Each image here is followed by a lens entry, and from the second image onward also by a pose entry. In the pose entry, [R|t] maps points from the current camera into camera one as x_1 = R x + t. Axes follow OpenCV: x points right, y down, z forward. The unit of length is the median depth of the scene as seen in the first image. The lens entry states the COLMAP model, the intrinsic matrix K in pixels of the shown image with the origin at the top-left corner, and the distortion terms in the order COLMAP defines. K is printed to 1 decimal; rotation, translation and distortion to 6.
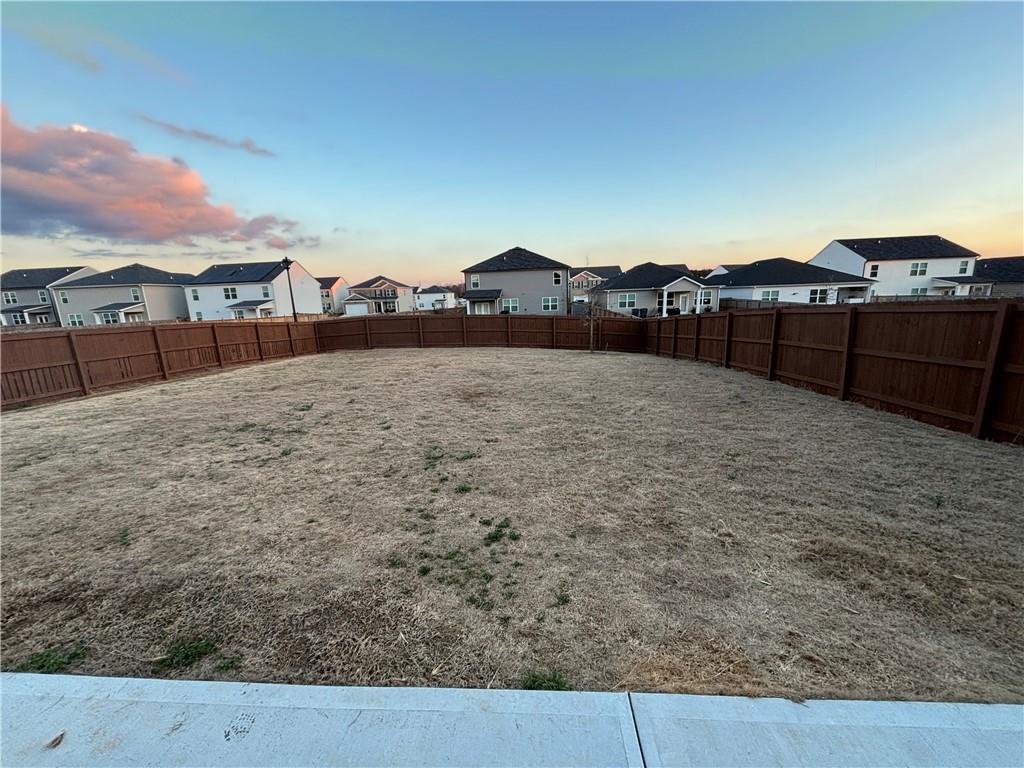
lens RADIAL K [[366.3, 0, 515.1], [0, 366.3, 384.1], [0, 0, 1]] dist [0.000535, -0.000313]
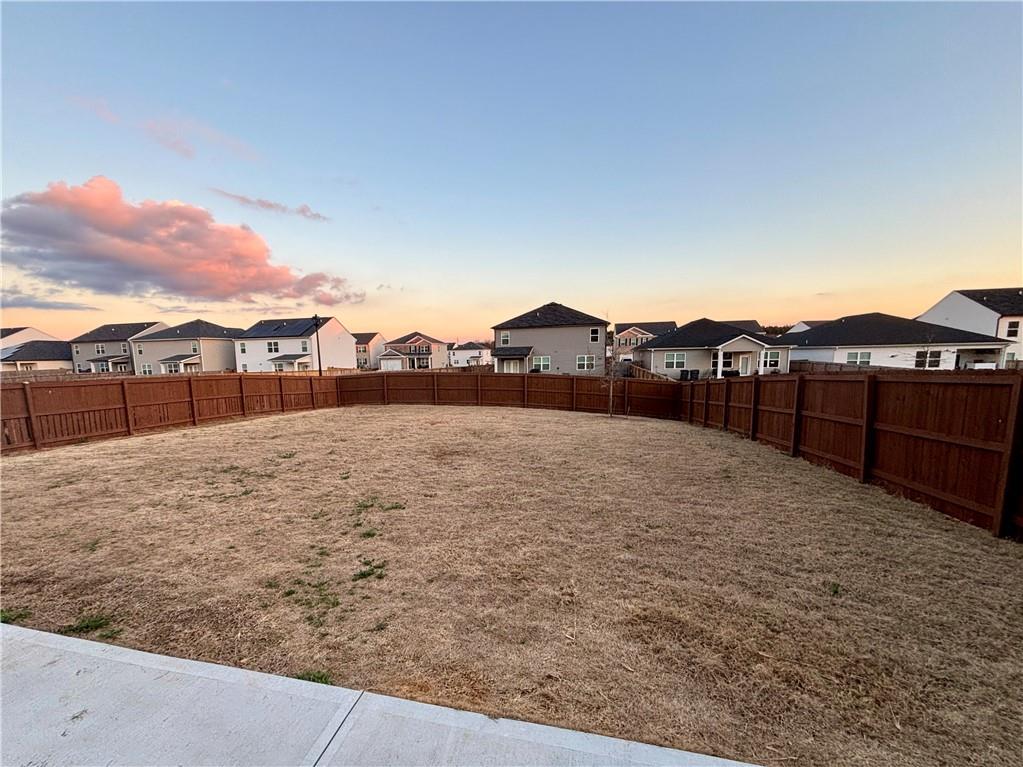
lens RADIAL K [[412.2, 0, 509.6], [0, 412.2, 414.7], [0, 0, 1]] dist [-0.001888, 0.000839]
pose [[0.985089, 0.039774, -0.167384, 0.200036], [-0.053853, 0.995305, -0.080428, 0.005576], [0.163399, 0.088243, 0.982606, -0.067220]]
